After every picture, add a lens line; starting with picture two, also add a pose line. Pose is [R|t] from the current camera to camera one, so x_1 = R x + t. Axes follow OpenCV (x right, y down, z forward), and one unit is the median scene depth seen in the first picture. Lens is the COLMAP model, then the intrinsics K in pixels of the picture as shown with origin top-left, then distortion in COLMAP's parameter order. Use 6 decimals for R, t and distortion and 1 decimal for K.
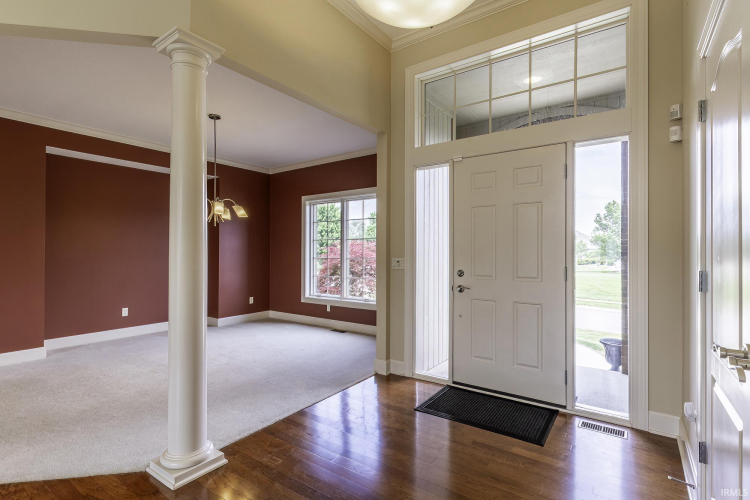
lens RADIAL K [[362.4, 0, 371.7], [0, 362.4, 252.3], [0, 0, 1]] dist [0.003954, -0.002857]
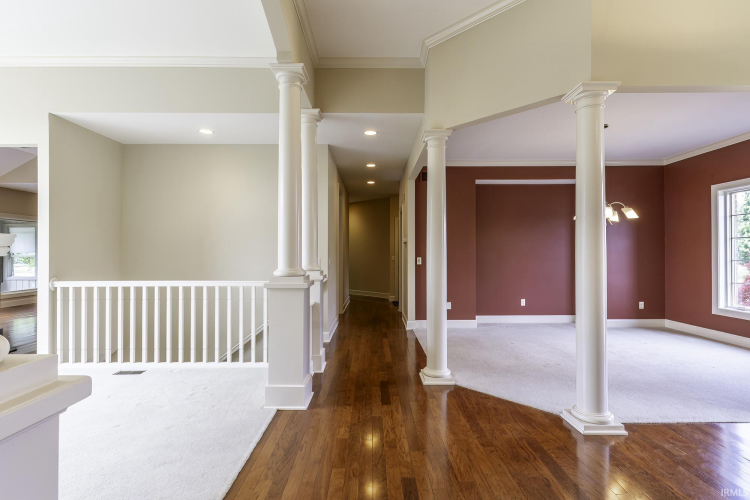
lens RADIAL K [[362.4, 0, 387.1], [0, 362.4, 250.5], [0, 0, 1]] dist [0.003954, -0.002857]
pose [[0.603037, -0.009938, -0.797651, 0.050913], [0.003449, 0.999946, -0.009851, -0.002254], [0.797706, 0.003190, 0.603038, -0.225847]]
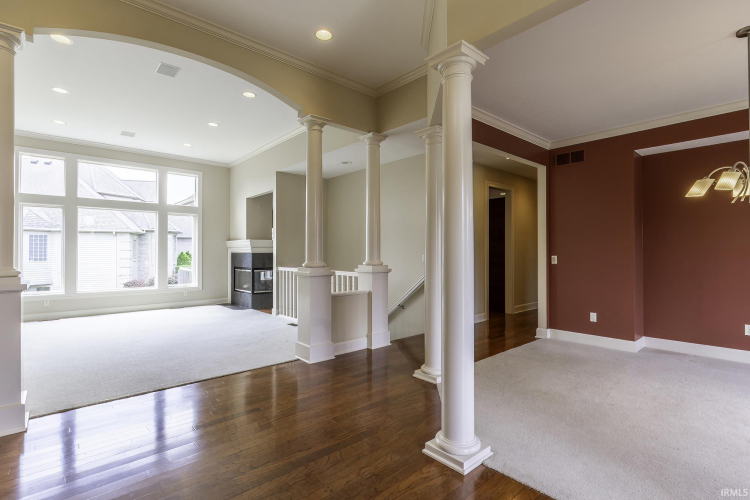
lens RADIAL K [[362.4, 0, 379.7], [0, 362.4, 248.4], [0, 0, 1]] dist [0.003954, -0.002857]
pose [[-0.197247, -0.013535, -0.980260, 0.402866], [0.000204, 0.999904, -0.013847, 0.006103], [0.980354, -0.002931, -0.197226, 0.692248]]
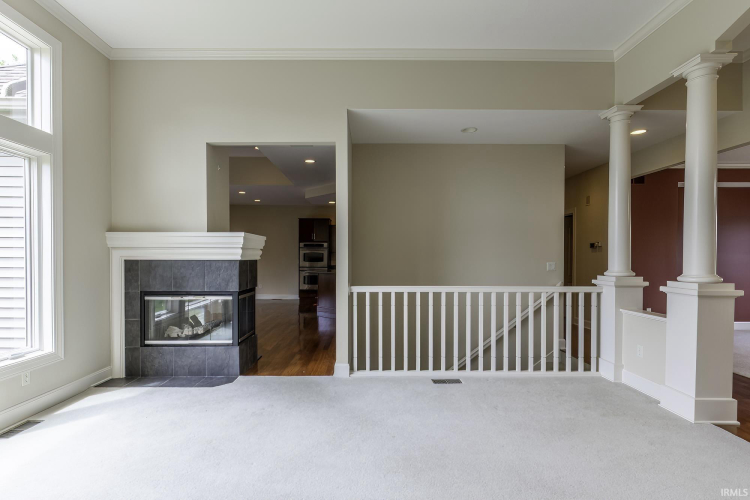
lens RADIAL K [[362.4, 0, 370.2], [0, 362.4, 263.2], [0, 0, 1]] dist [0.003954, -0.002857]
pose [[0.596263, 0.006770, -0.802761, -0.678503], [0.000609, 0.999960, 0.008886, 0.001424], [0.802789, -0.005787, 0.596235, -1.098344]]
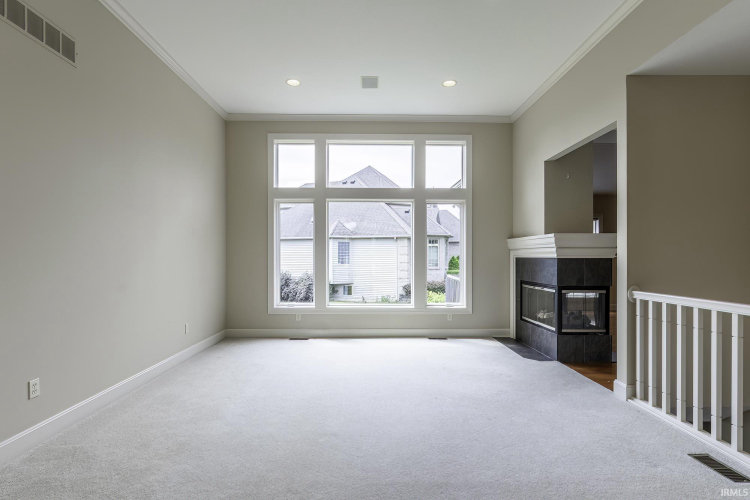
lens RADIAL K [[362.4, 0, 370.4], [0, 362.4, 256.3], [0, 0, 1]] dist [0.003954, -0.002857]
pose [[-0.800207, -0.004176, -0.599709, -0.529017], [-0.003078, 0.999991, -0.002856, 0.001385], [0.599716, -0.000439, -0.800213, -0.021620]]
